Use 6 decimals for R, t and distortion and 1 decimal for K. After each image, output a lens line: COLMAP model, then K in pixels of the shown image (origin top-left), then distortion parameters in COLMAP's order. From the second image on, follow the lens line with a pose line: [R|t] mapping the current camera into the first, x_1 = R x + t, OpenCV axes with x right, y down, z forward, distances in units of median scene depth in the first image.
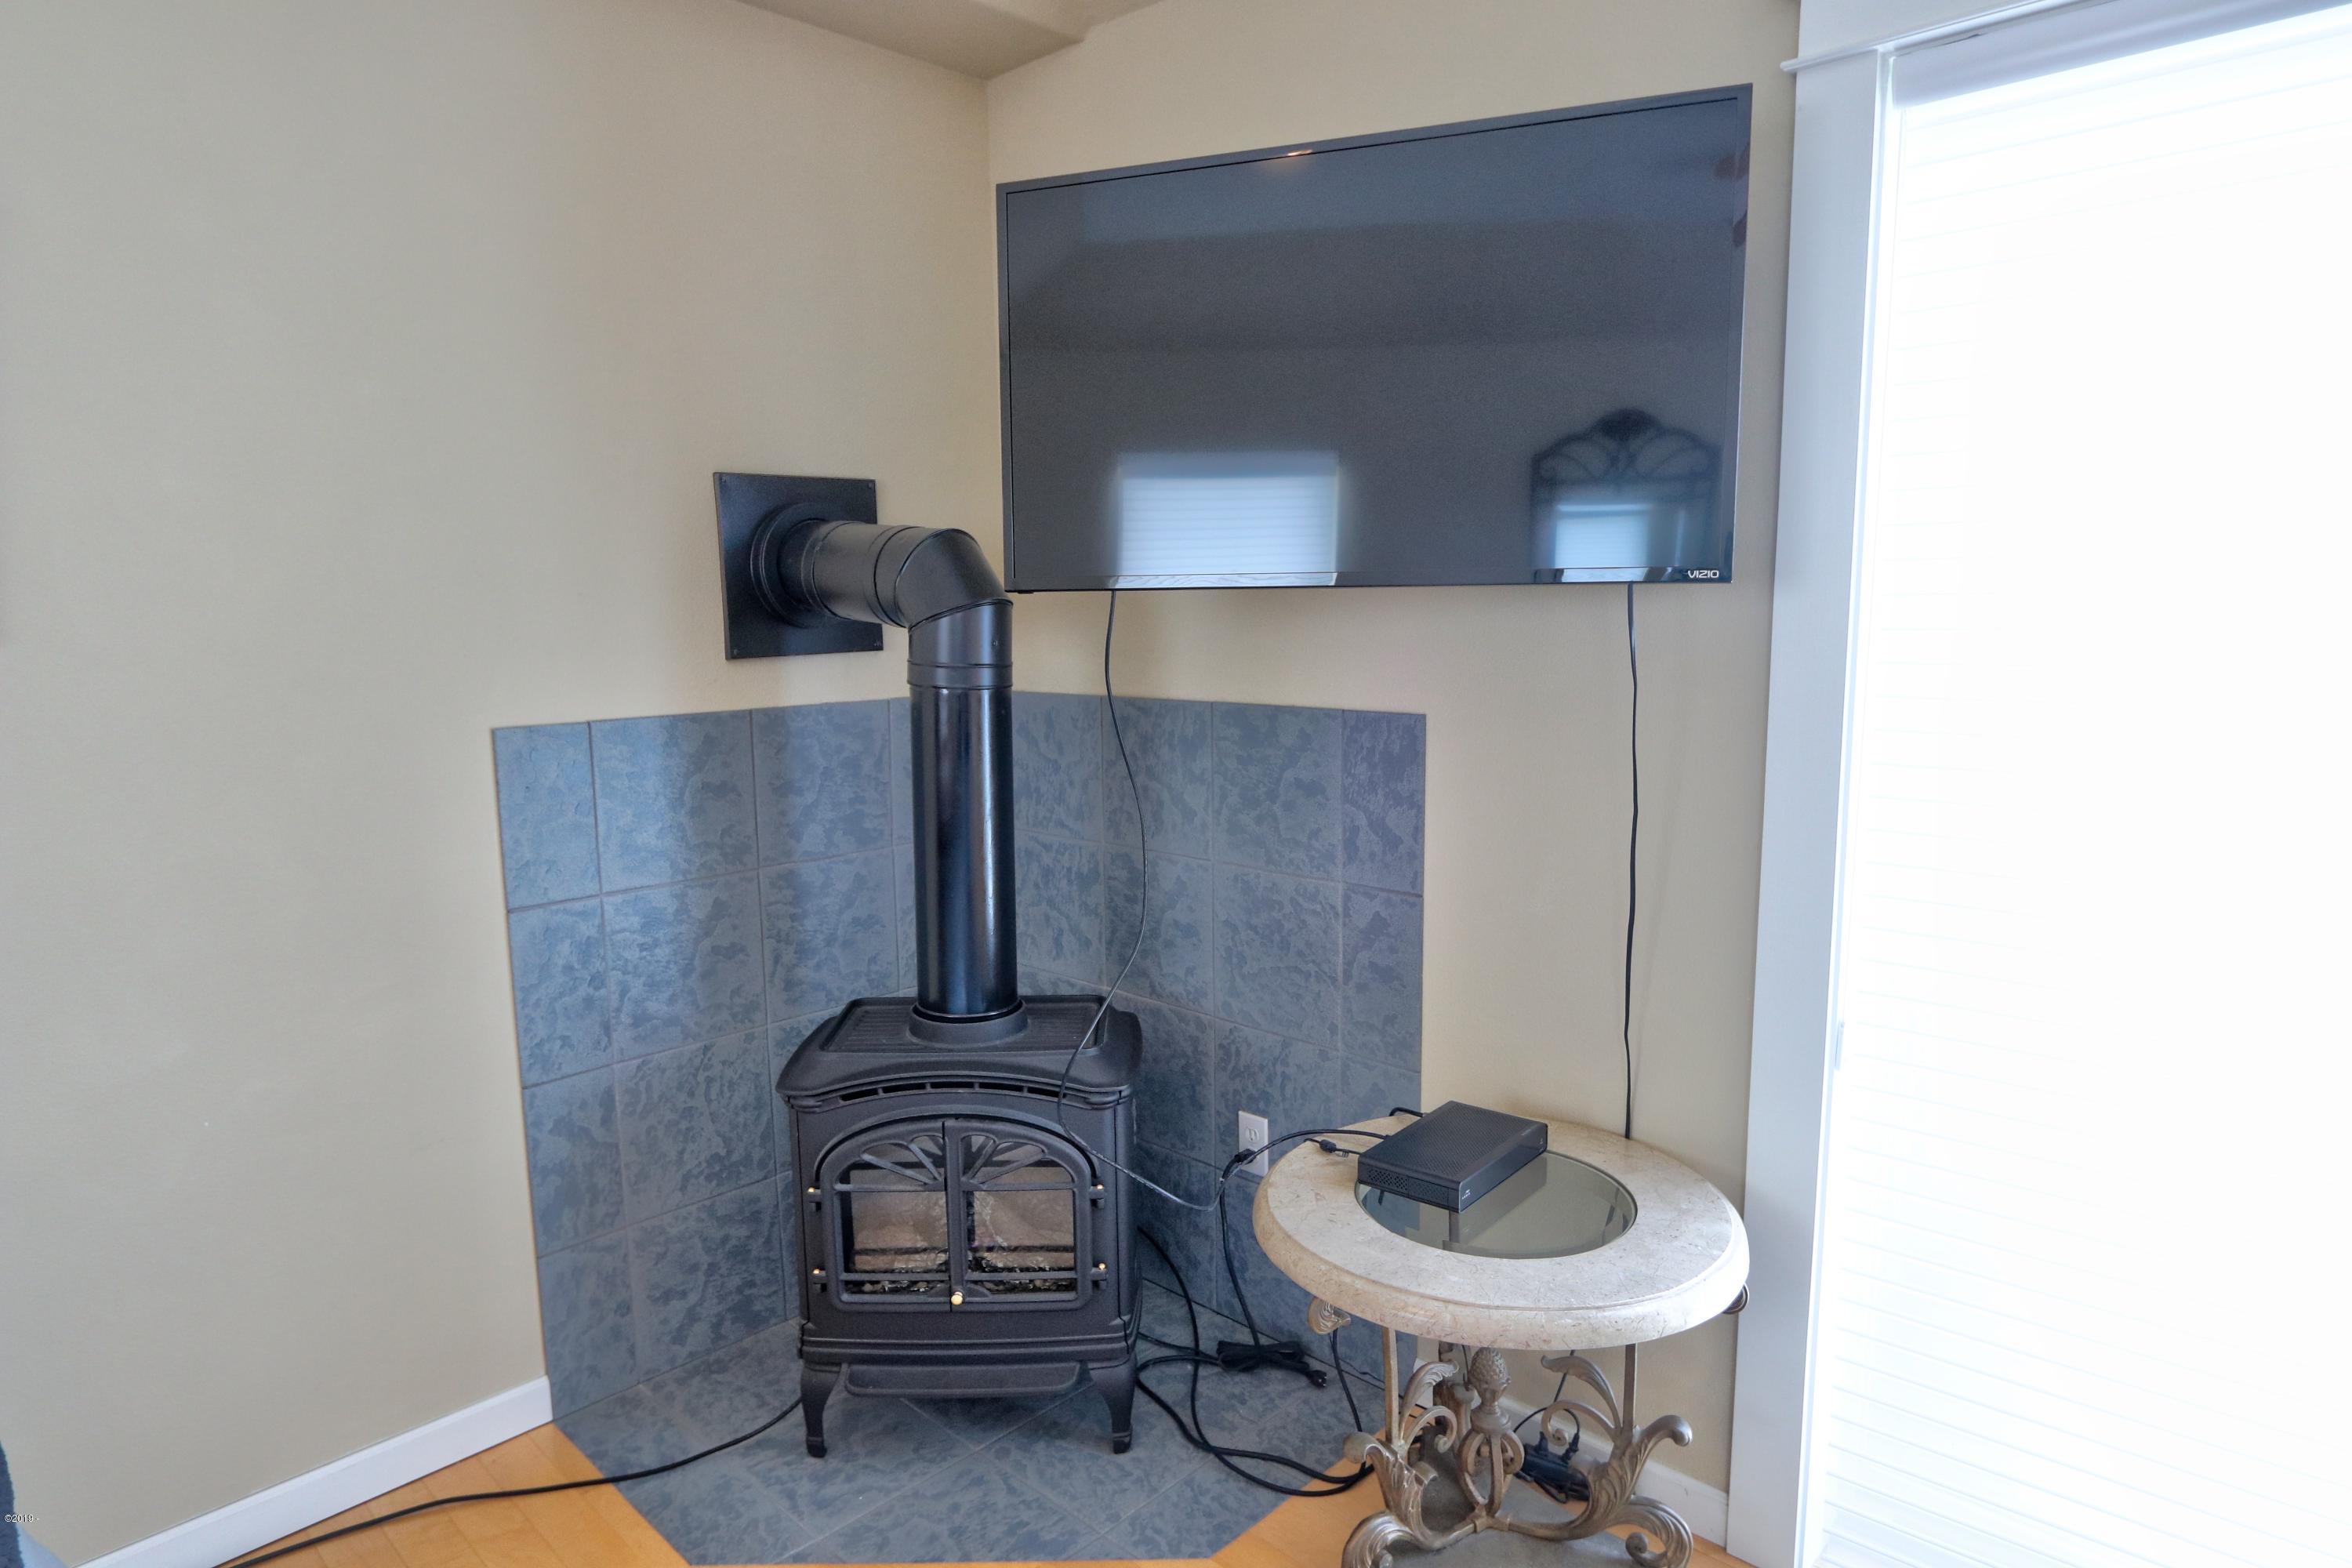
lens RADIAL K [[1374.8, 0, 1174.8], [0, 1374.8, 791.1], [0, 0, 1]] dist [-0.003207, -0.000103]
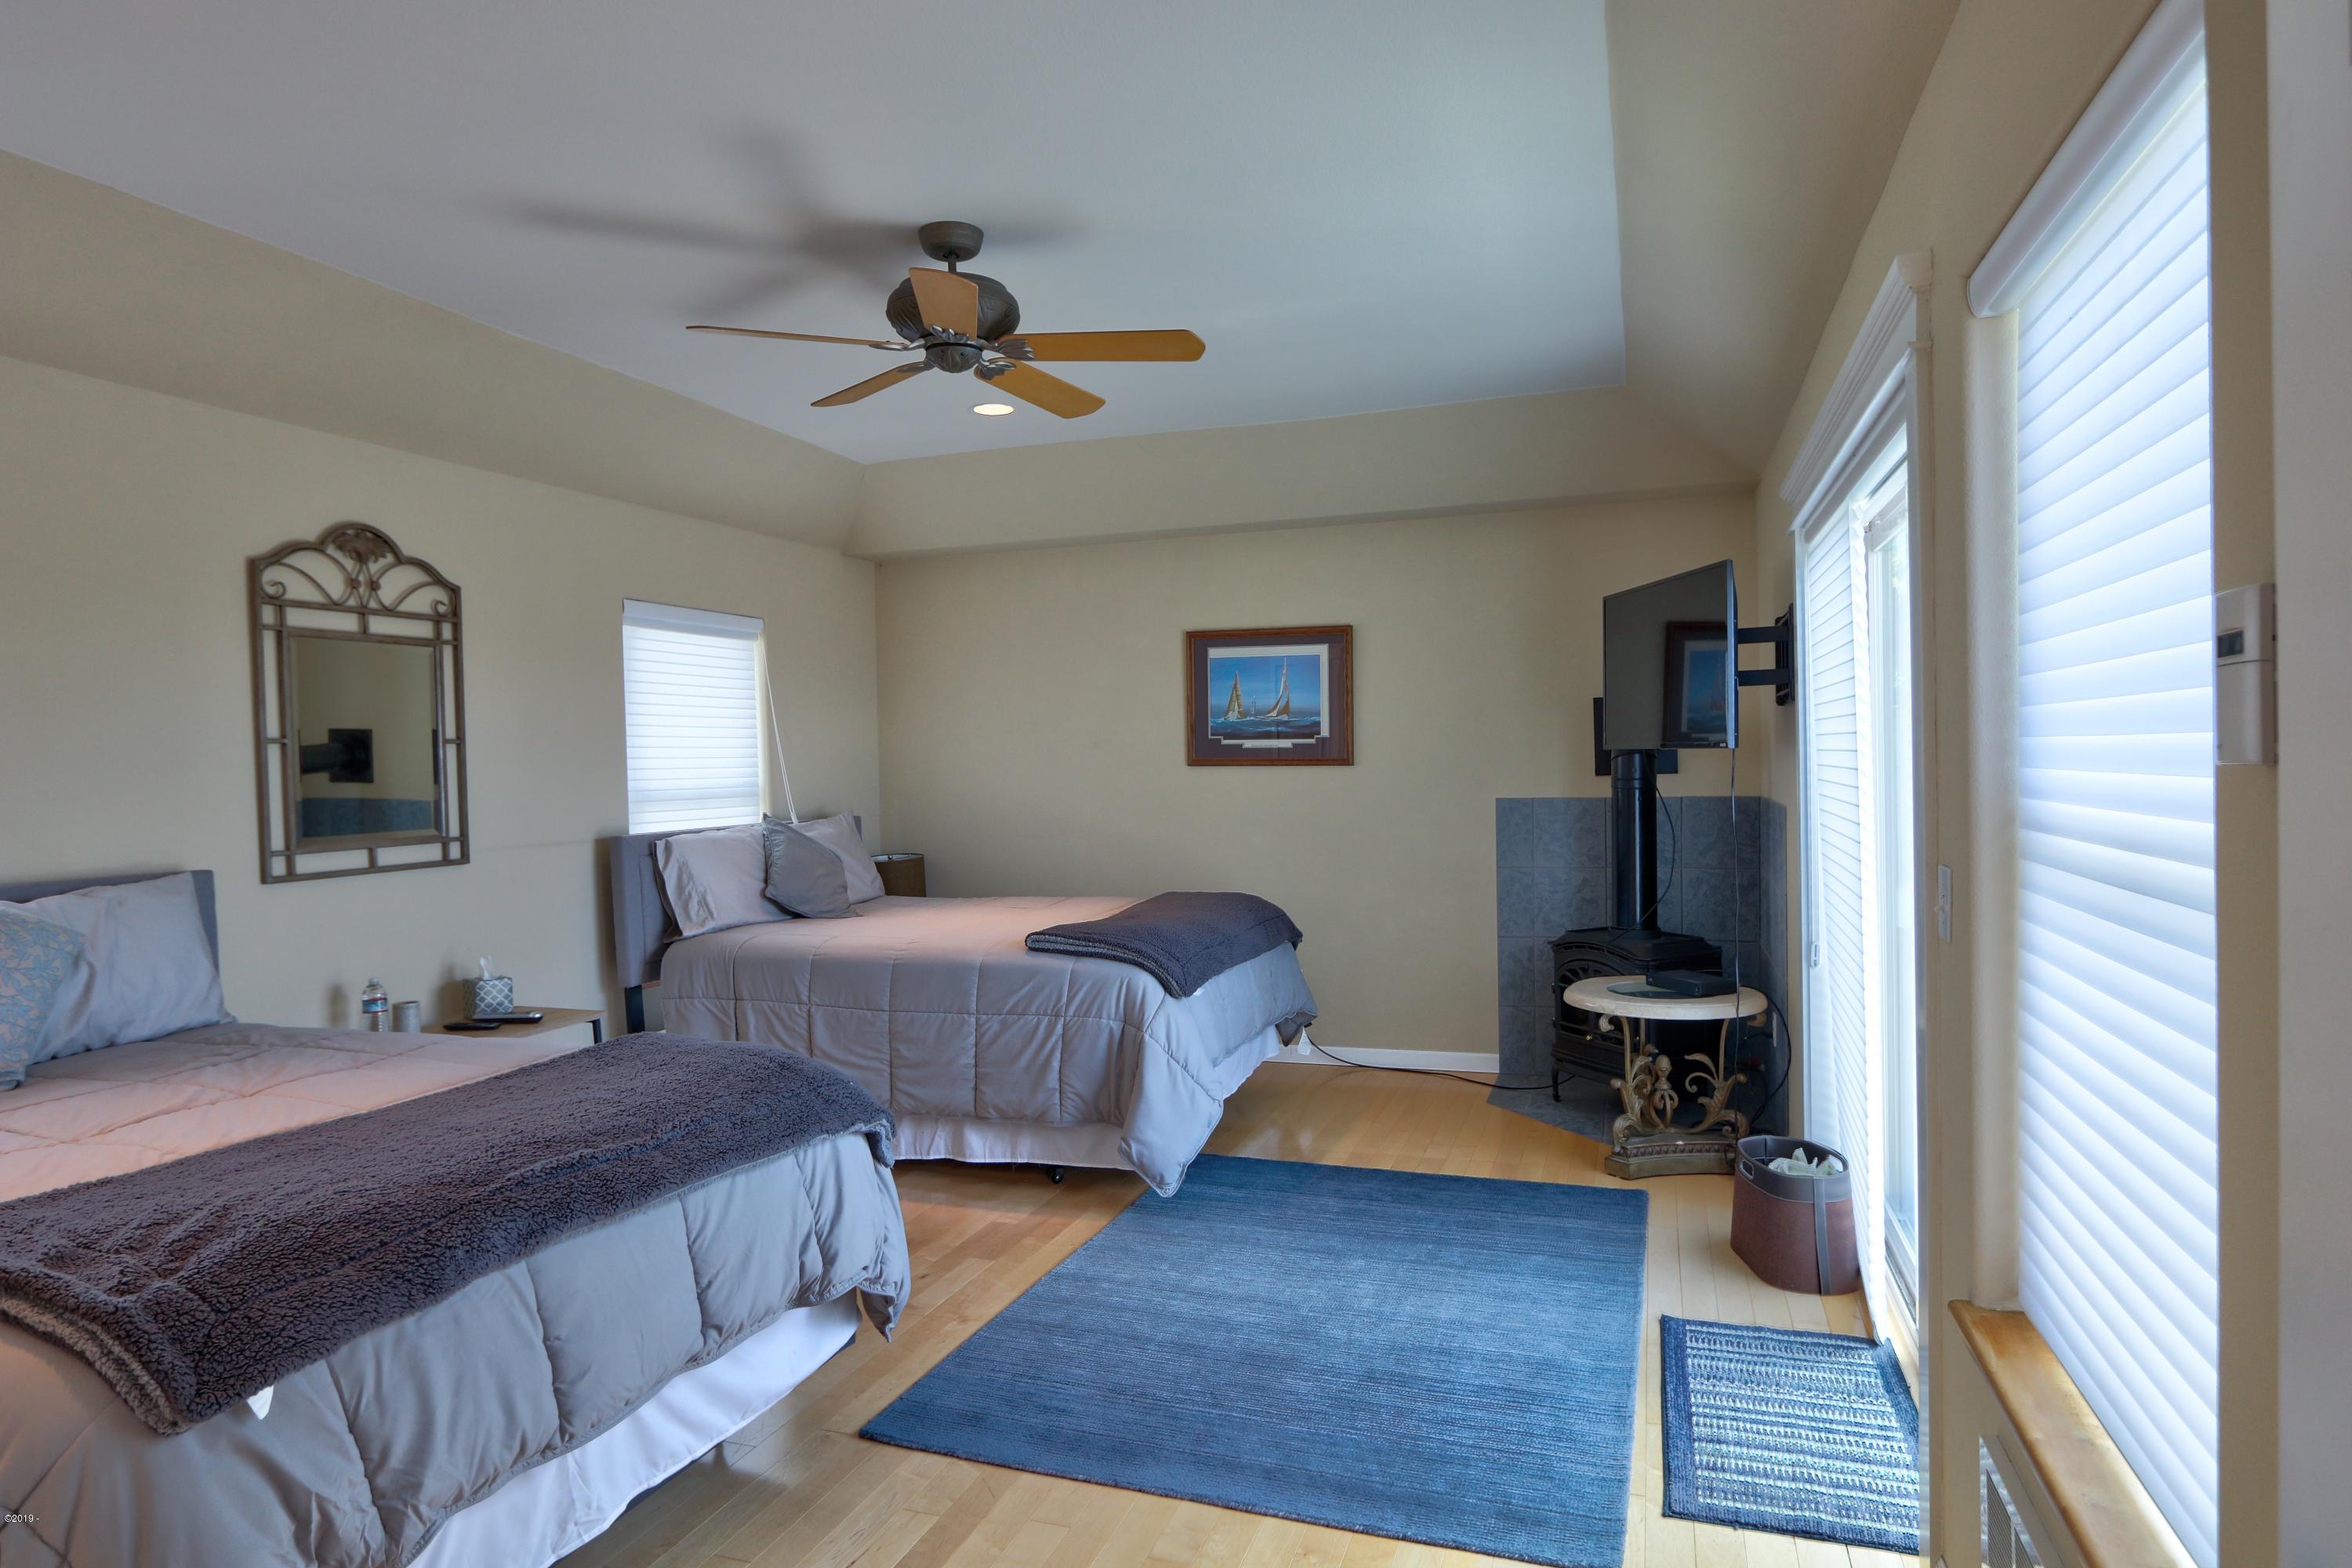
lens RADIAL K [[1374.8, 0, 1175.9], [0, 1374.8, 785.1], [0, 0, 1]] dist [-0.003207, -0.000103]
pose [[0.431950, 0.018650, -0.901705, 1.548496], [-0.108741, 0.993570, -0.031541, 0.075036], [0.895318, 0.111677, 0.431200, -0.681169]]
